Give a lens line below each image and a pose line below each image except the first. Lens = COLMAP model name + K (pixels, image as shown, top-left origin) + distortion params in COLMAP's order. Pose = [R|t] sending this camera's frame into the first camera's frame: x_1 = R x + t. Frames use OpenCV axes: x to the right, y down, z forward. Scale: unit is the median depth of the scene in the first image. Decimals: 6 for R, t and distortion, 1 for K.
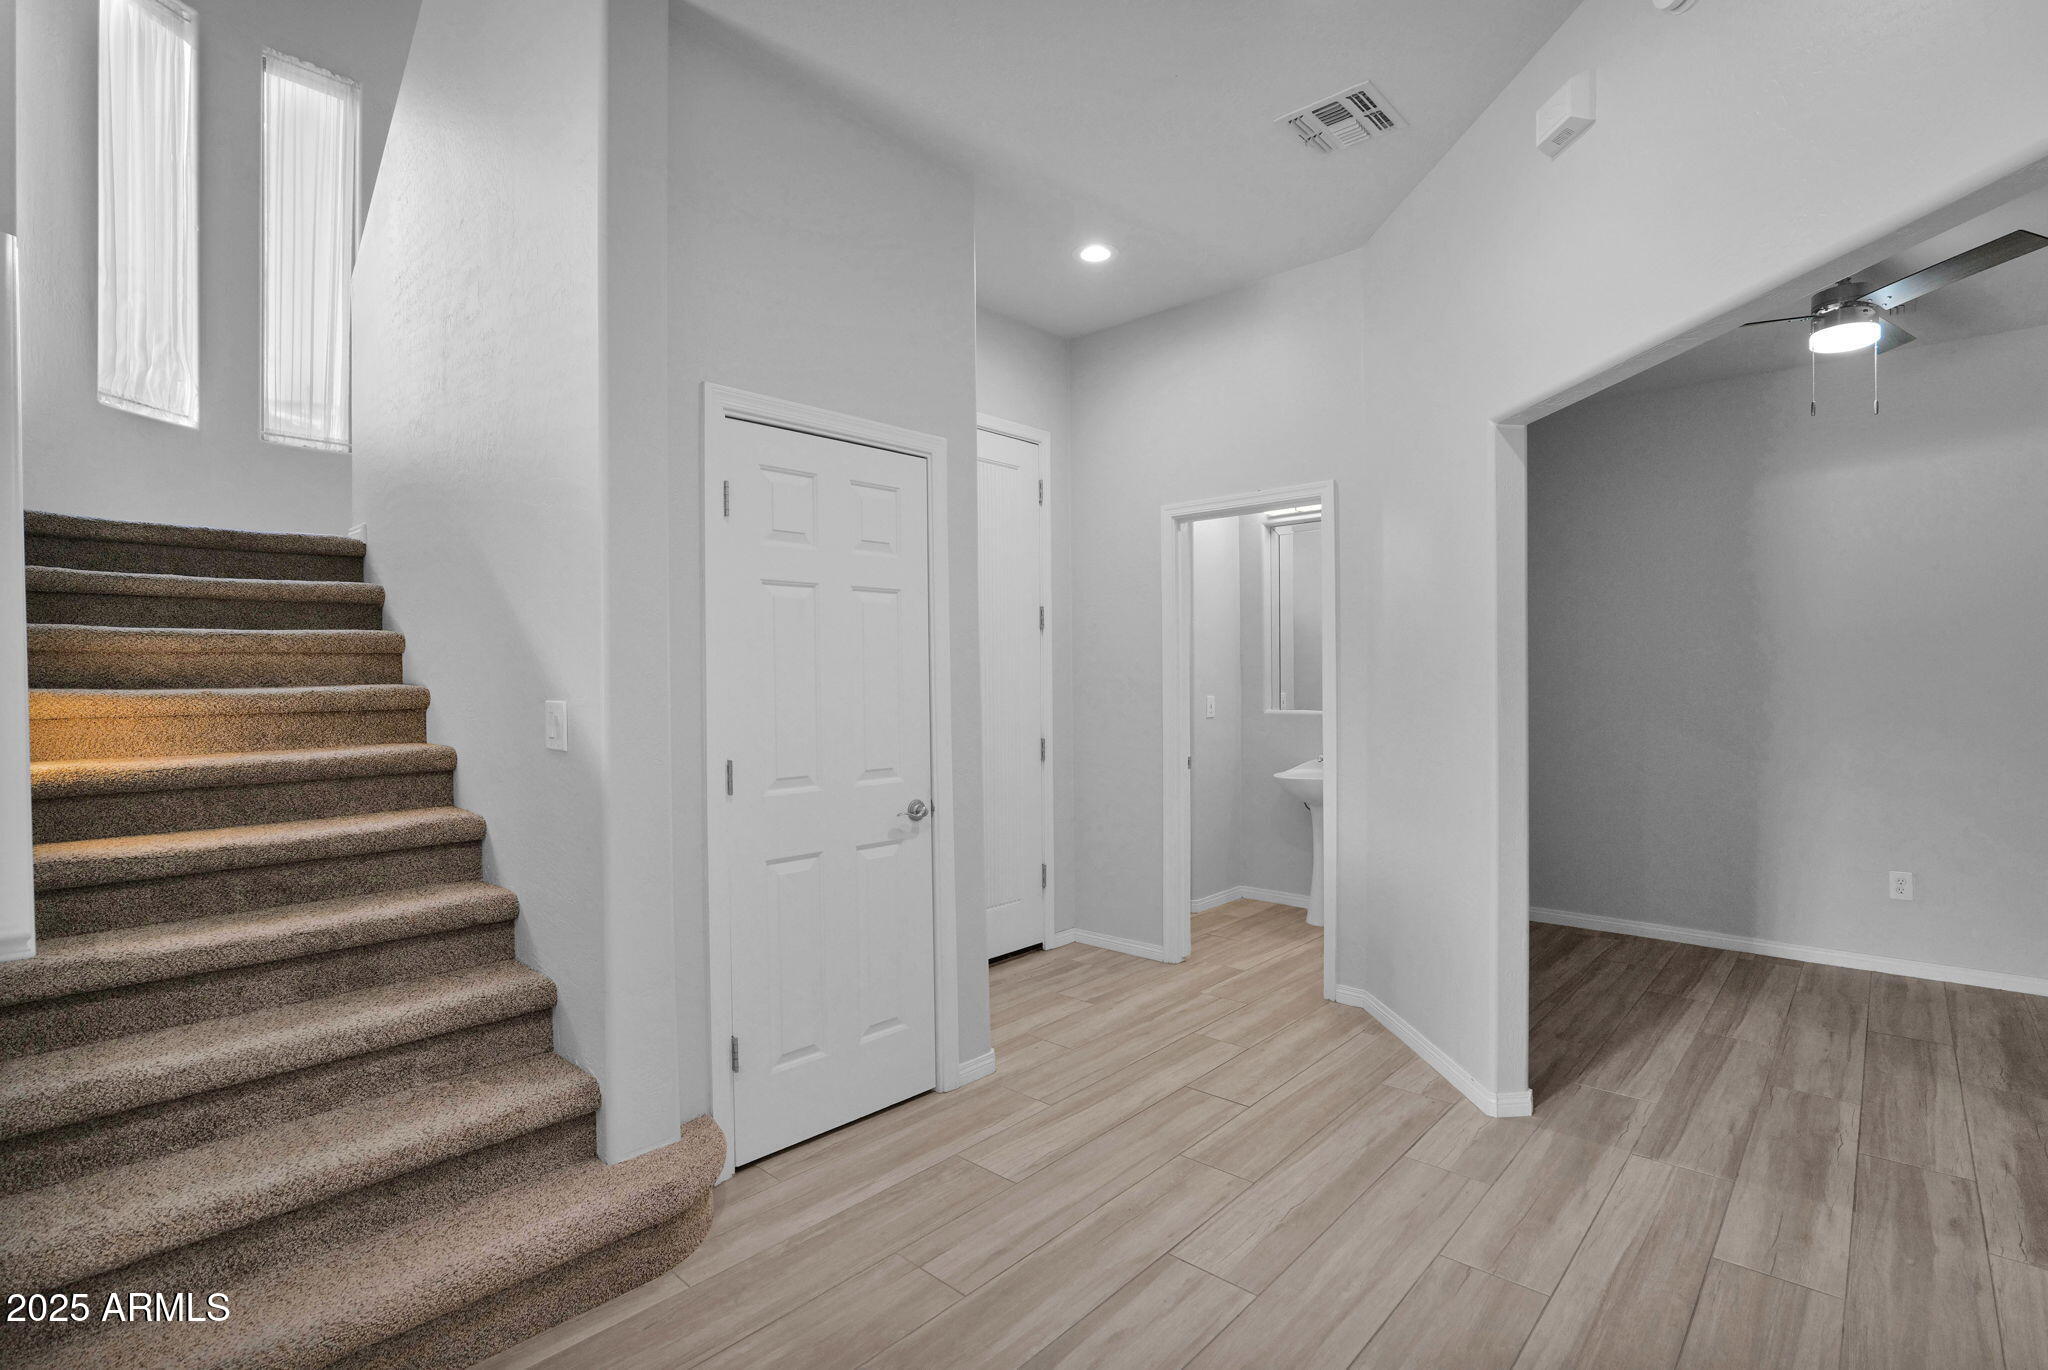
lens RADIAL K [[953.8, 0, 1009.7], [0, 953.8, 690.5], [0, 0, 1]] dist [-0.025560, 0.003739]
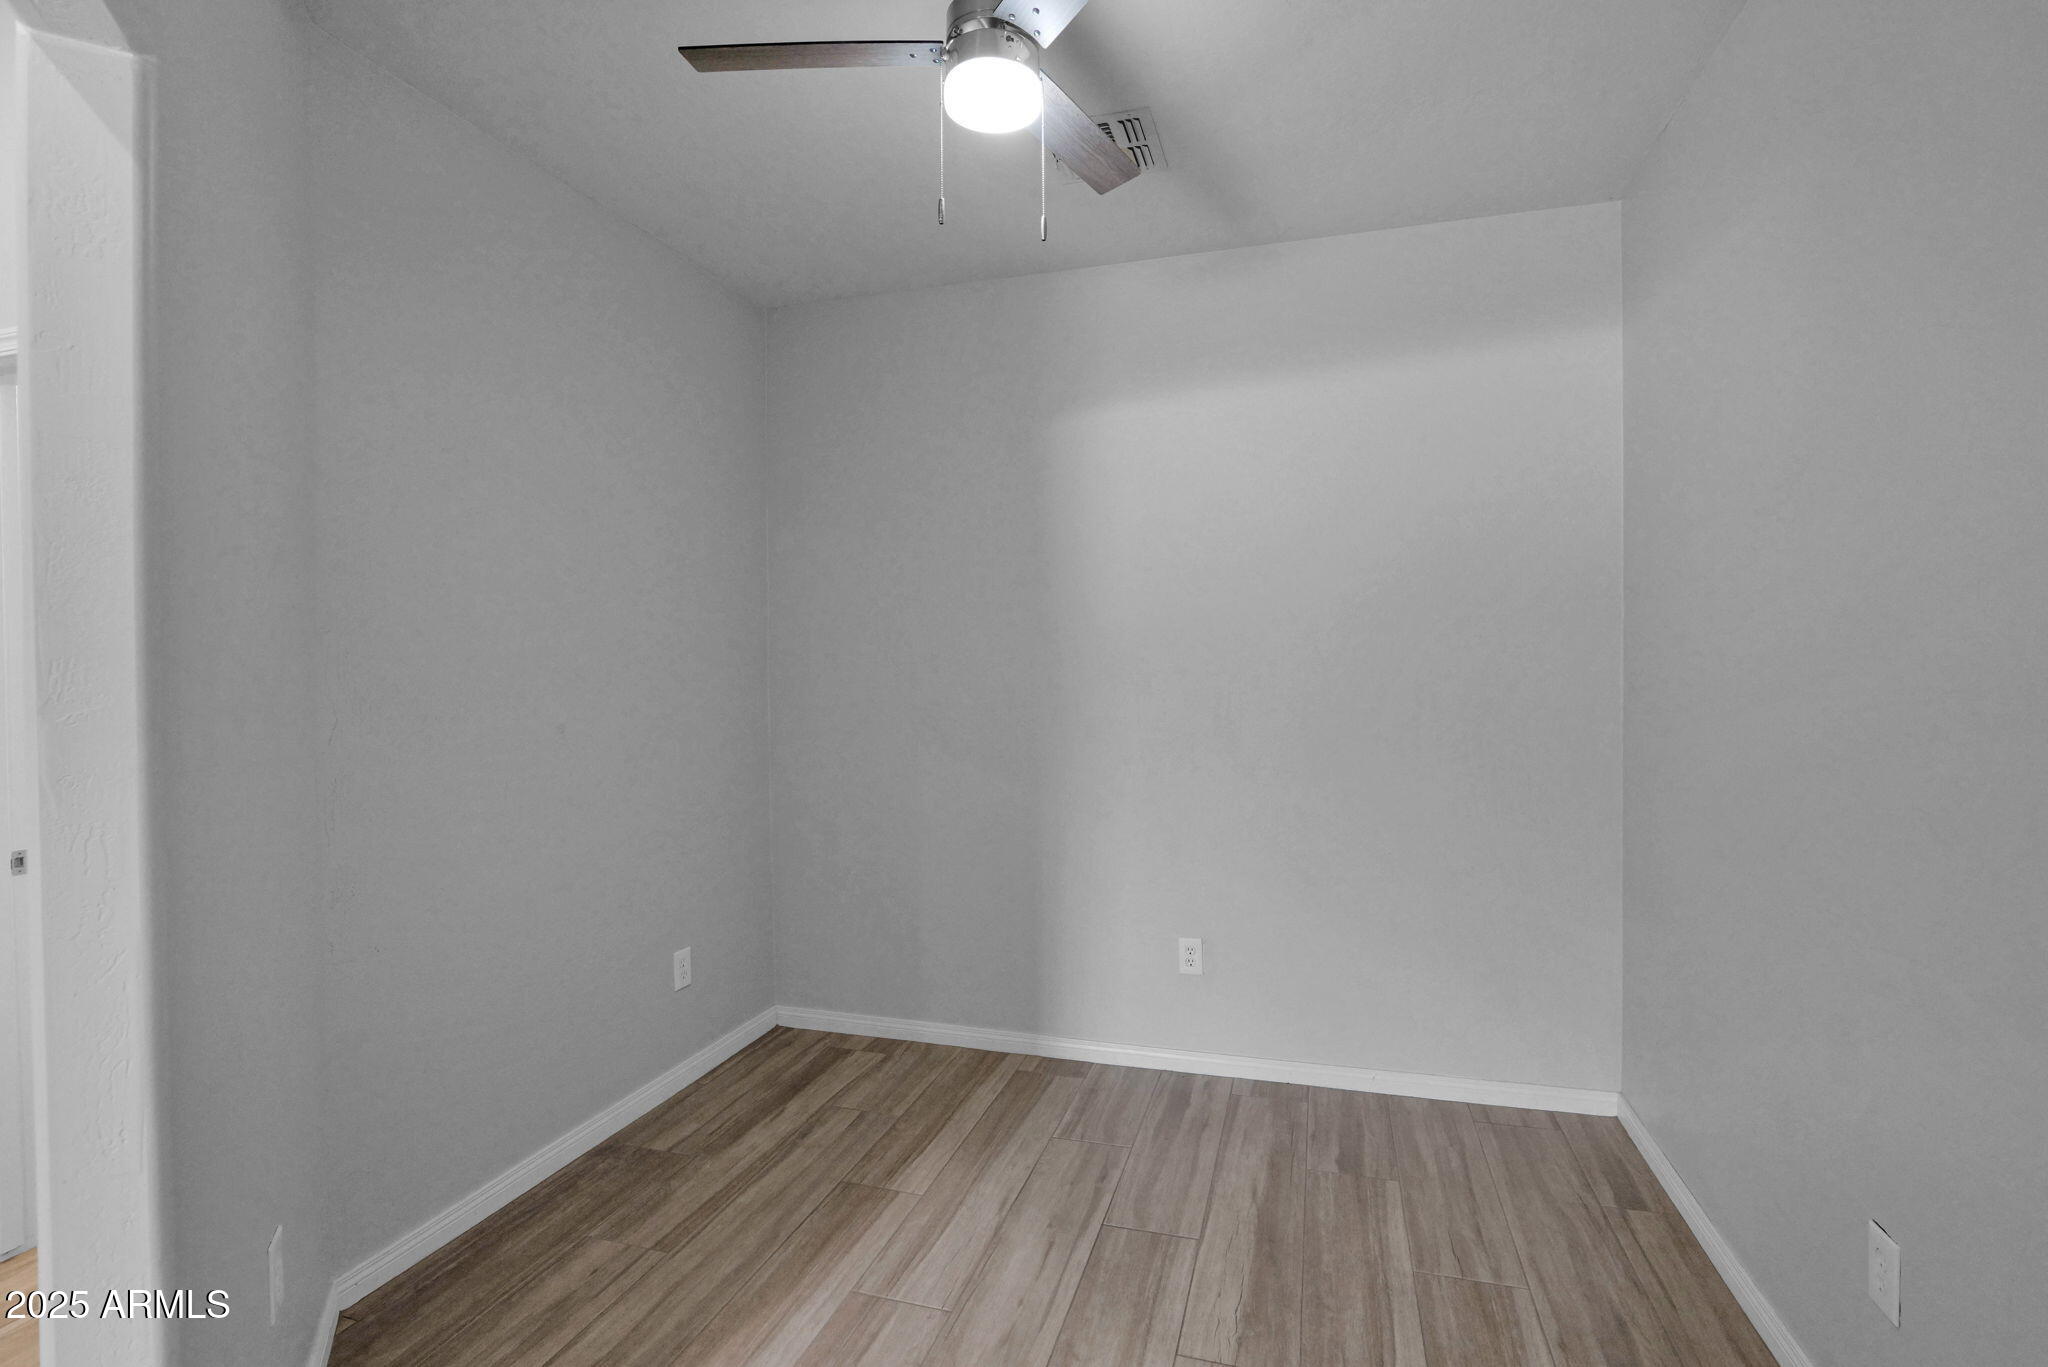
lens RADIAL K [[953.8, 0, 1009.9], [0, 953.8, 678.3], [0, 0, 1]] dist [-0.025560, 0.003739]
pose [[0.906756, -0.010949, 0.421513, 0.640265], [0.006695, 0.999911, 0.011570, -0.035888], [-0.421602, -0.007669, 0.906748, 0.464542]]
